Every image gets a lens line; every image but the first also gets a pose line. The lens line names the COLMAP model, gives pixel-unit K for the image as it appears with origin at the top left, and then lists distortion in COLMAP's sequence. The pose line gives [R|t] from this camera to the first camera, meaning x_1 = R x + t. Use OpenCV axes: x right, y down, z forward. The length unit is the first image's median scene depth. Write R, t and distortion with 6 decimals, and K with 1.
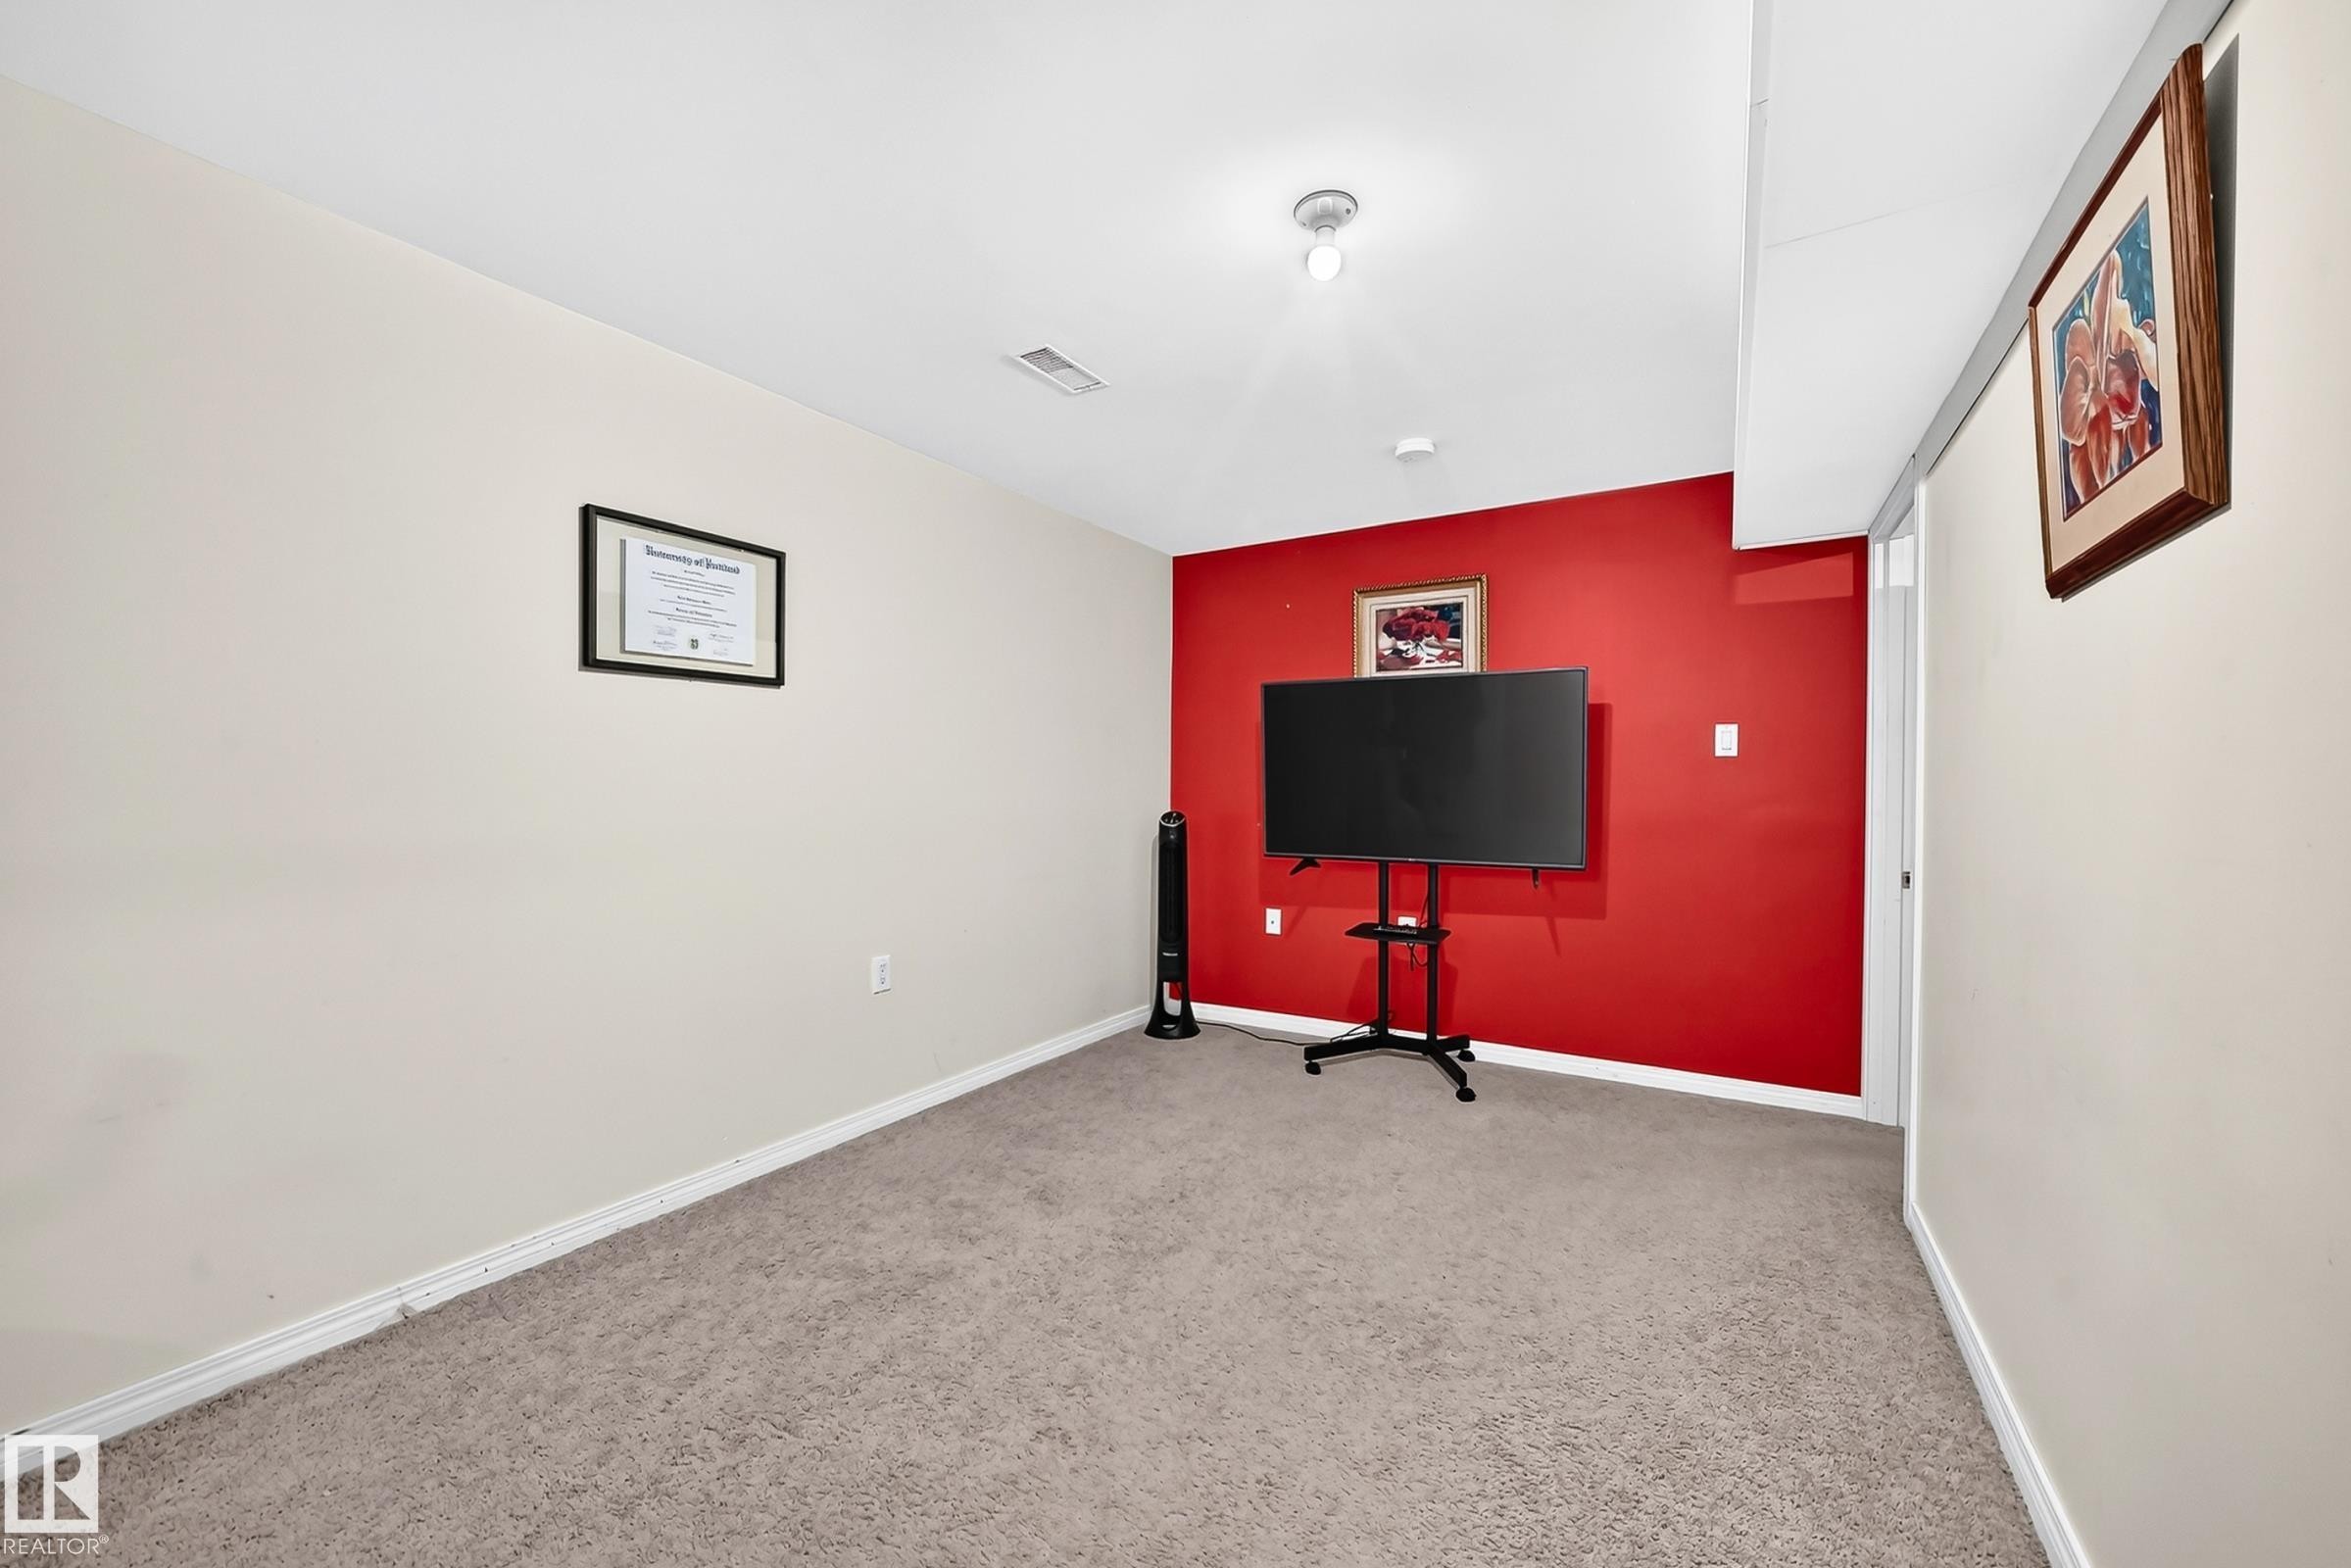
lens RADIAL K [[919.4, 0, 1176.2], [0, 919.4, 787.6], [0, 0, 1]] dist [0.003254, 0.000074]
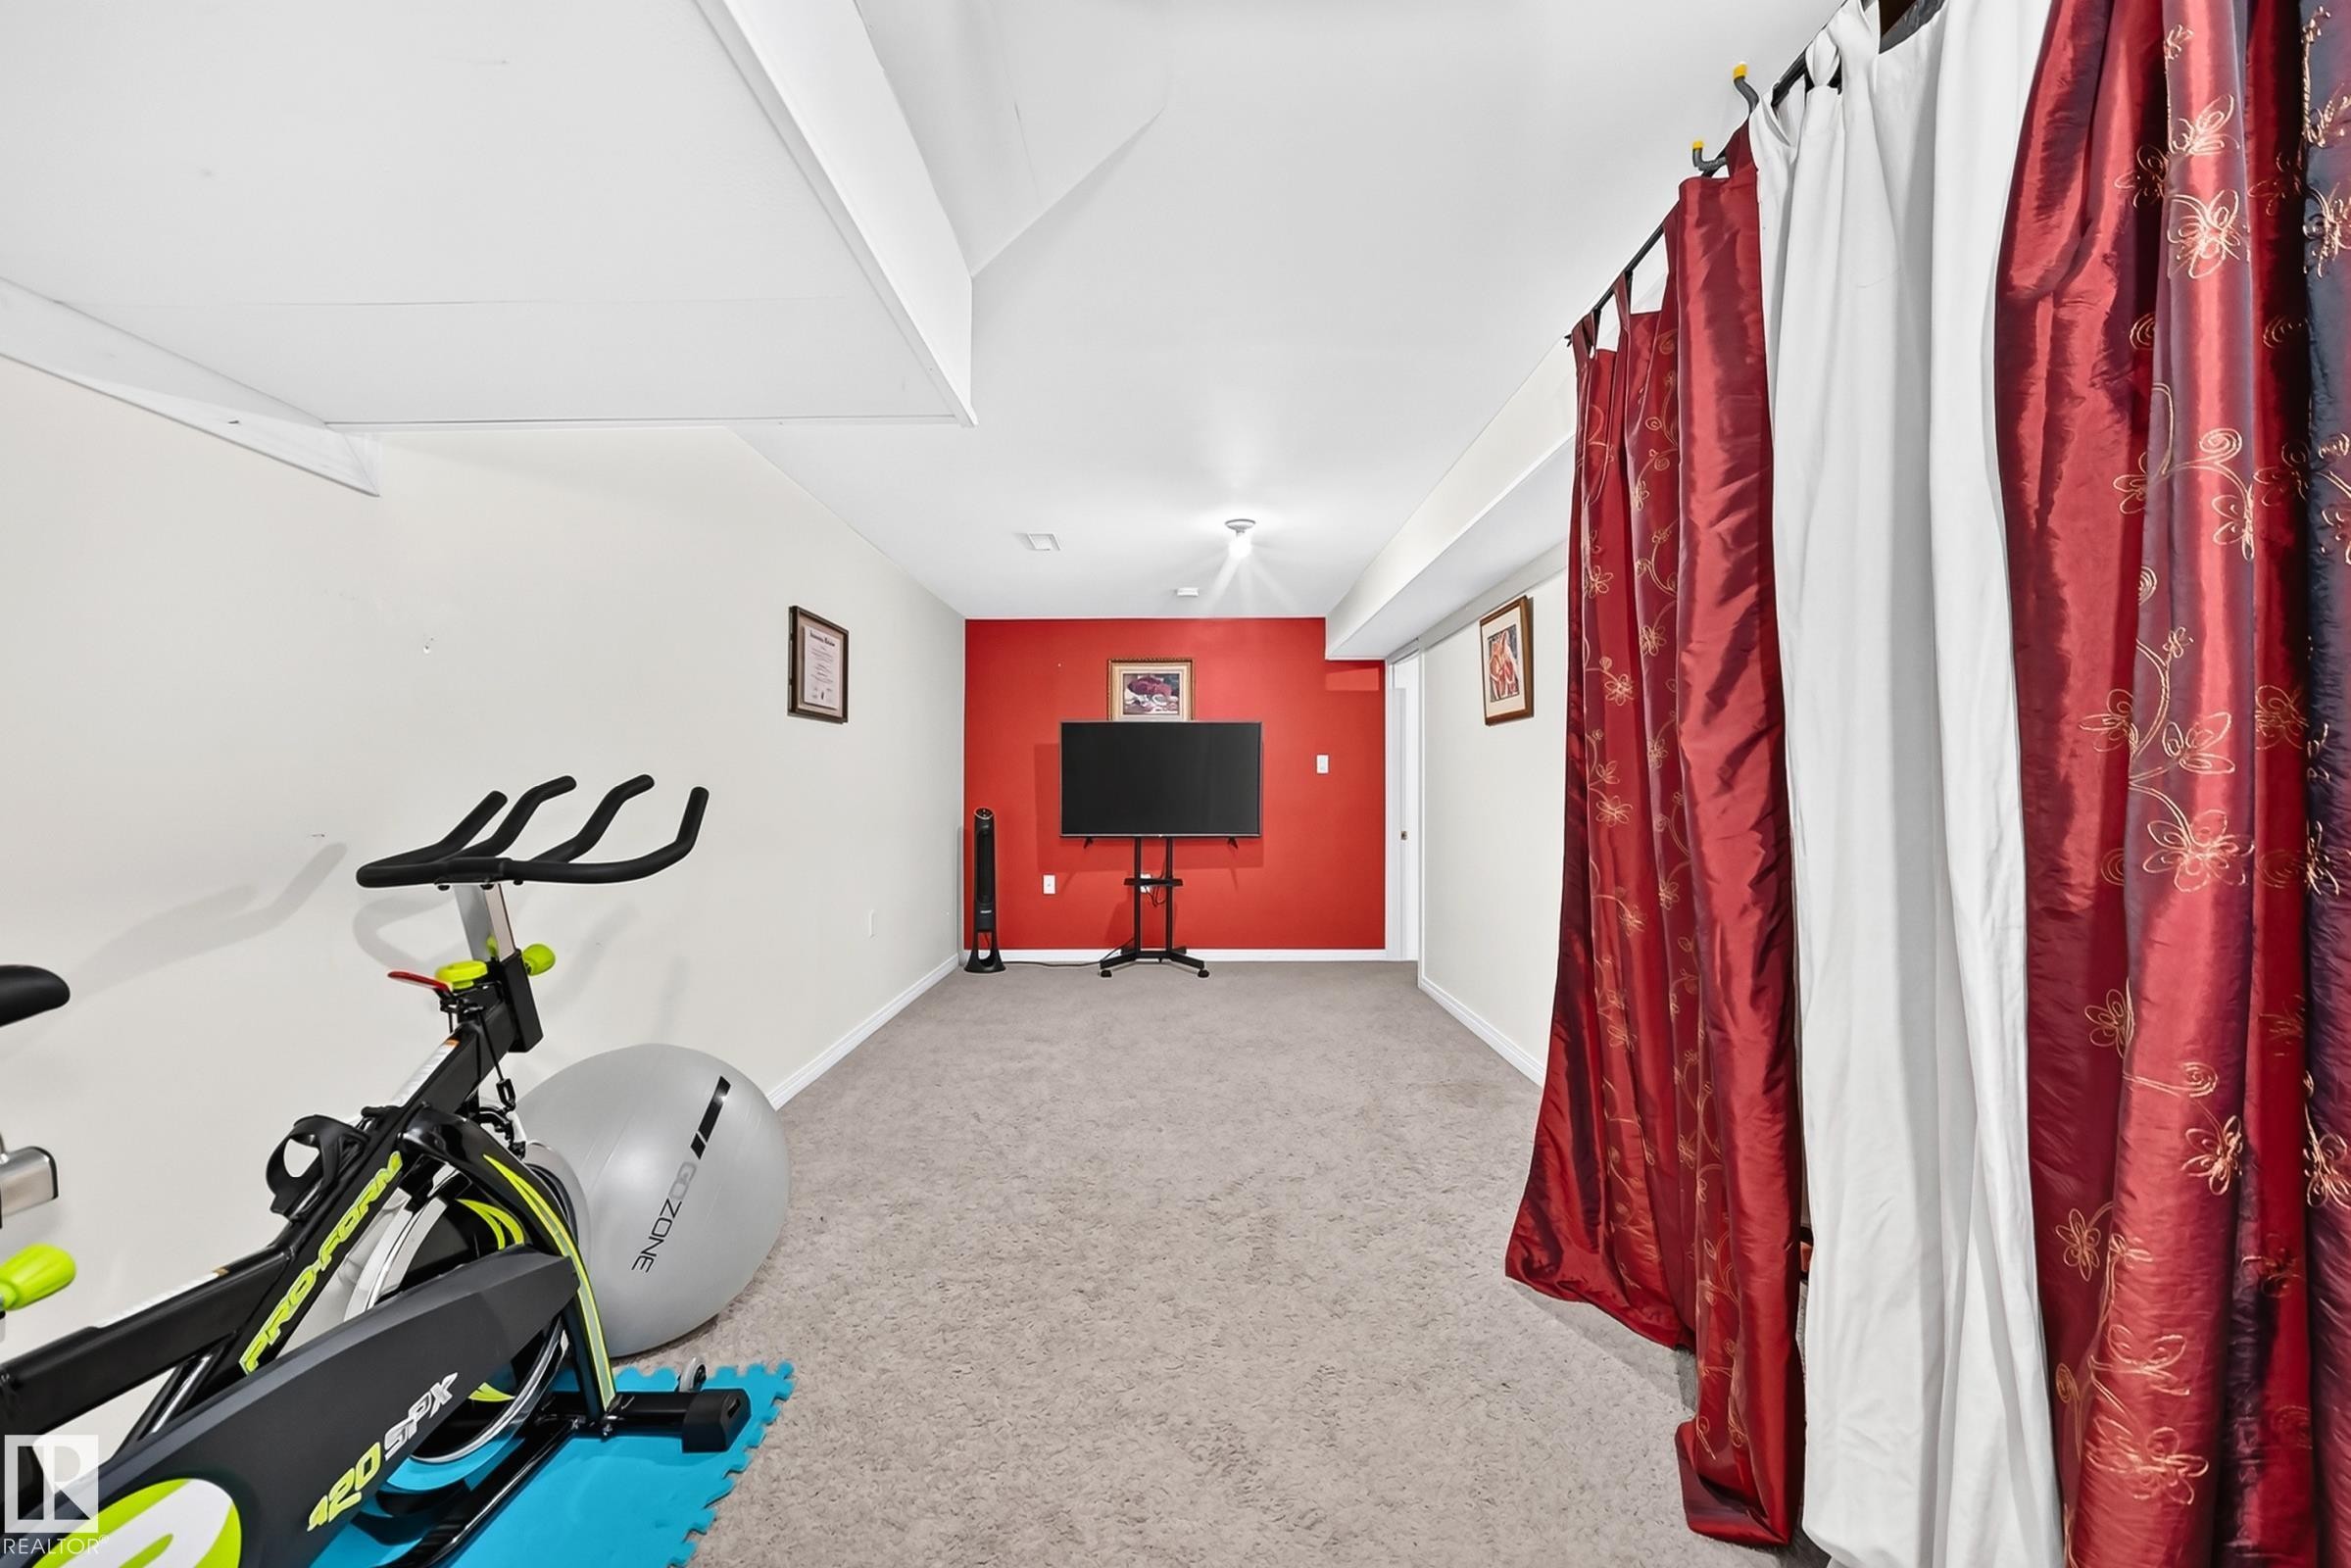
lens RADIAL K [[919.4, 0, 1175.9], [0, 919.4, 779.7], [0, 0, 1]] dist [0.003254, 0.000074]
pose [[0.866730, 0.004303, 0.498760, -0.494782], [0.002513, 0.999912, -0.012993, 0.001351], [-0.498772, 0.012514, 0.866643, -0.378027]]
